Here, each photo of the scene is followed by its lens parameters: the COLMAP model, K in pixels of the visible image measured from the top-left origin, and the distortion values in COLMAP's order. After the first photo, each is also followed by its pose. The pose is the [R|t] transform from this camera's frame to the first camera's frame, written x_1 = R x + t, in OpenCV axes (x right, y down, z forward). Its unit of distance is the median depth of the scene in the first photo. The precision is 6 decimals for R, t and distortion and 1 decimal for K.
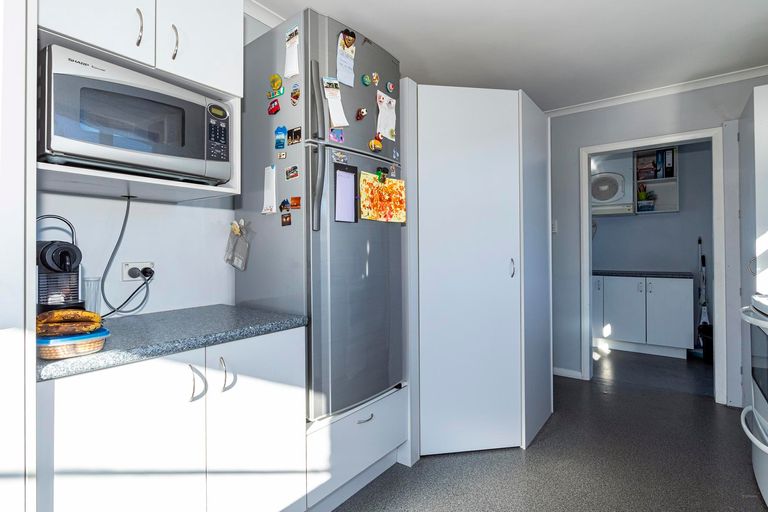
lens RADIAL K [[399.7, 0, 381.7], [0, 399.7, 251.5], [0, 0, 1]] dist [-0.002049, -0.000252]
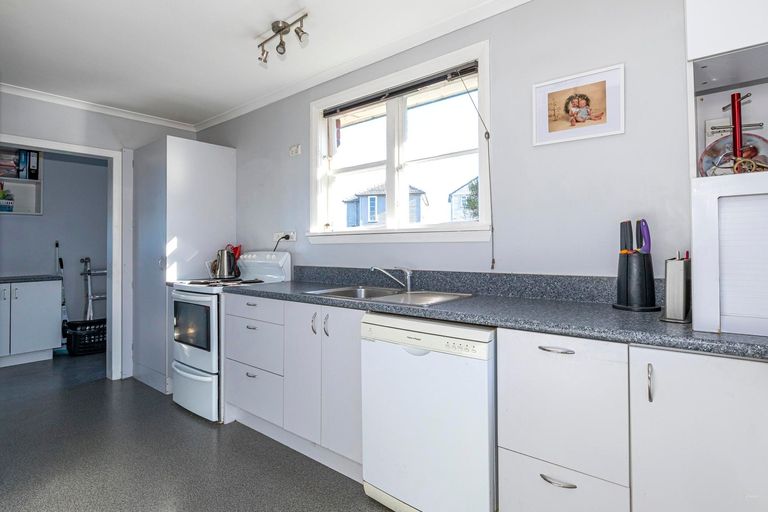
lens RADIAL K [[399.7, 0, 382.0], [0, 399.7, 250.5], [0, 0, 1]] dist [-0.002049, -0.000252]
pose [[0.036764, -0.002155, 0.999322, -0.233479], [0.015070, 0.999885, 0.001601, 0.000629], [-0.999210, 0.015001, 0.036792, 0.106389]]
